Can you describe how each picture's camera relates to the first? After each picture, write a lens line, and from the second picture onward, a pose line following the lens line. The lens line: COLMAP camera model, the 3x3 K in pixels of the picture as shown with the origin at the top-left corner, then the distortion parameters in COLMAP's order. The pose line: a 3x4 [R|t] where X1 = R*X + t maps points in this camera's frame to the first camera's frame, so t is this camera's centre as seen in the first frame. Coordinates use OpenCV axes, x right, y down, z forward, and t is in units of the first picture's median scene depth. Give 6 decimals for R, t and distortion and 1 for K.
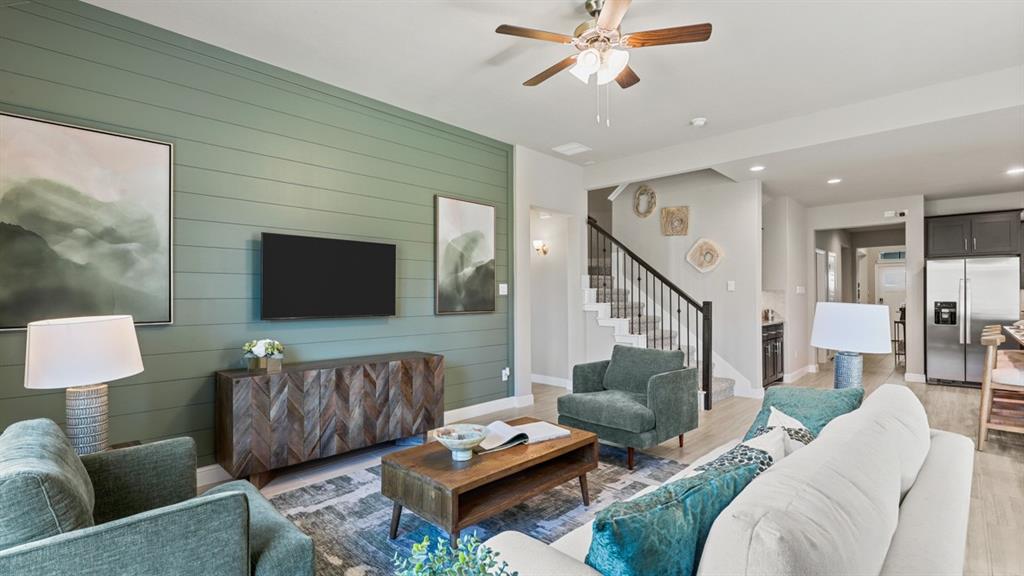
lens RADIAL K [[468.6, 0, 513.3], [0, 468.6, 289.0], [0, 0, 1]] dist [0.001143, -0.001652]
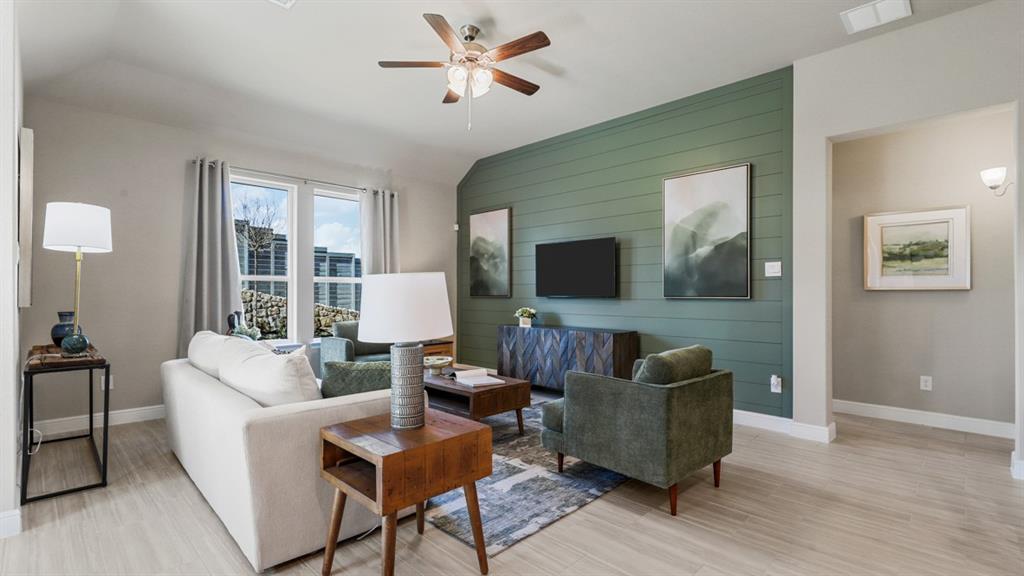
lens RADIAL K [[468.6, 0, 510.2], [0, 468.6, 287.9], [0, 0, 1]] dist [0.001143, -0.001652]
pose [[-0.016756, -0.008845, -0.999820, 0.771236], [0.014974, 0.999847, -0.009096, 0.032732], [0.999747, -0.015124, -0.016621, 0.631066]]
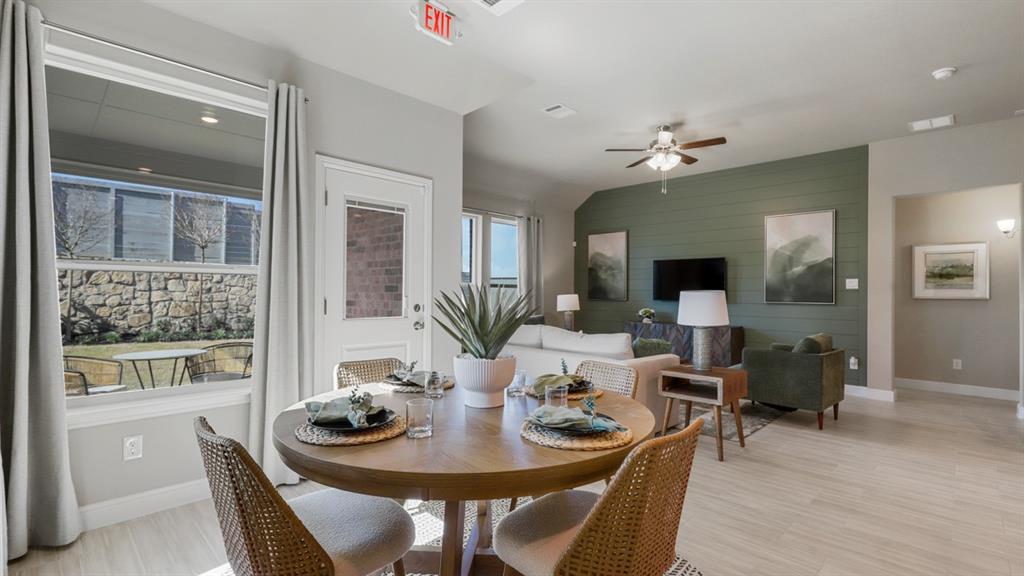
lens RADIAL K [[468.6, 0, 511.1], [0, 468.6, 285.1], [0, 0, 1]] dist [0.001143, -0.001652]
pose [[-0.021803, -0.014587, -0.999656, 1.133462], [0.004969, 0.999880, -0.014699, 0.016251], [0.999750, -0.005288, -0.021728, 0.256275]]
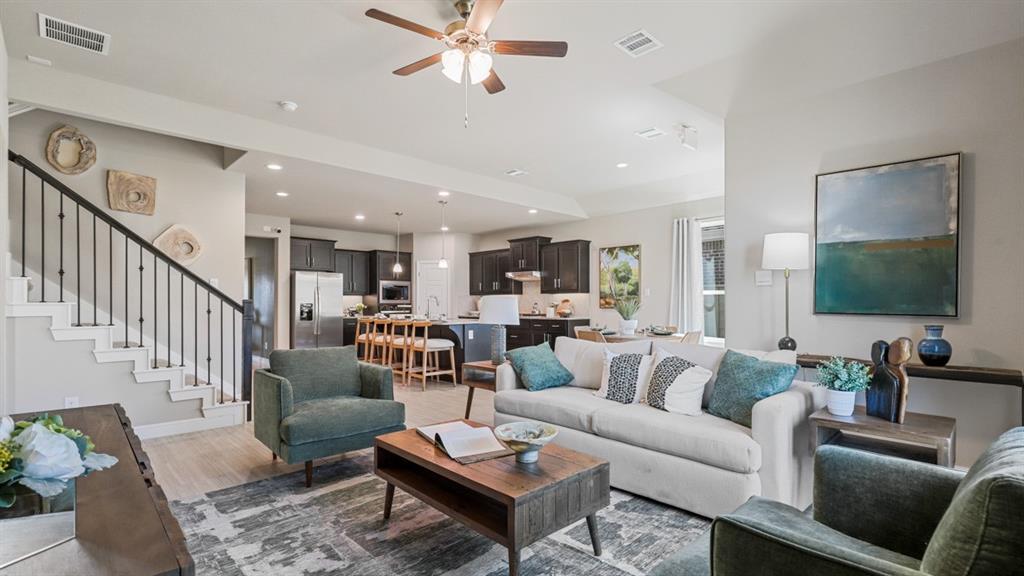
lens RADIAL K [[468.6, 0, 518.5], [0, 468.6, 290.6], [0, 0, 1]] dist [0.001143, -0.001652]
pose [[0.023294, 0.031622, 0.999228, -0.484181], [-0.007744, 0.999475, -0.031449, 0.035230], [-0.999699, -0.007005, 0.023526, 0.484917]]
